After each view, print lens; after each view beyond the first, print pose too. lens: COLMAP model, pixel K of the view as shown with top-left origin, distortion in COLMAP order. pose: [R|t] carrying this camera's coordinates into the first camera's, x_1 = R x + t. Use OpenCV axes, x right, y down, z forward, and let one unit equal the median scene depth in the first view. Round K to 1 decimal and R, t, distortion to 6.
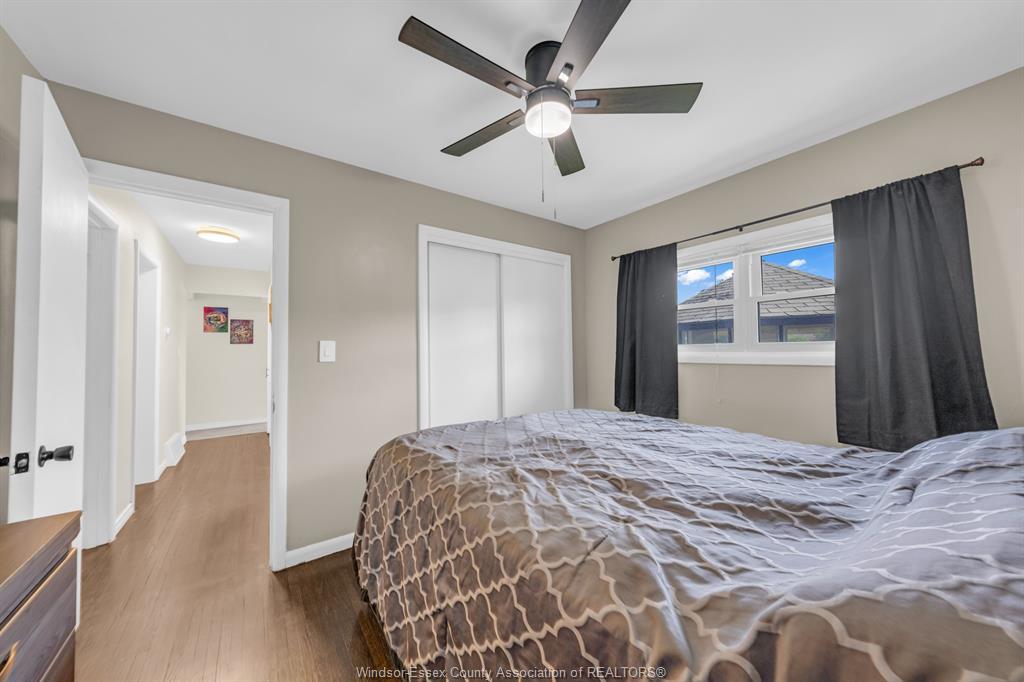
lens RADIAL K [[348.6, 0, 510.7], [0, 348.6, 341.7], [0, 0, 1]] dist [-0.005072, 0.000218]
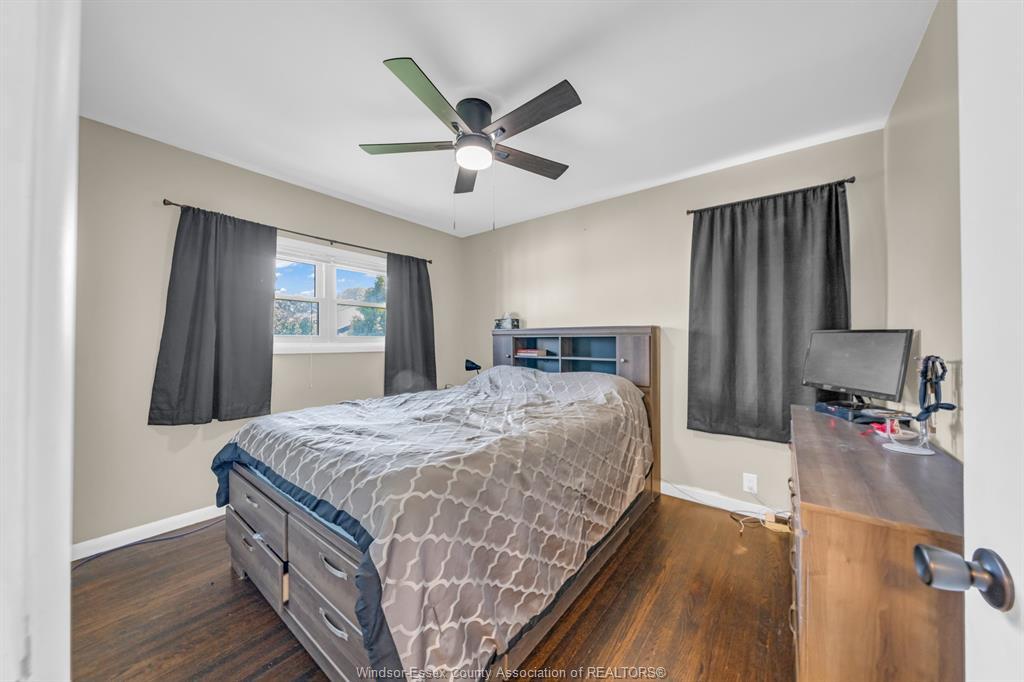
lens RADIAL K [[348.6, 0, 510.7], [0, 348.6, 341.7], [0, 0, 1]] dist [-0.005072, 0.000218]
pose [[-0.267206, 0.011961, 0.963565, -0.754510], [-0.018924, 0.999665, -0.017657, 0.037984], [-0.963454, -0.022953, -0.266890, 0.791323]]
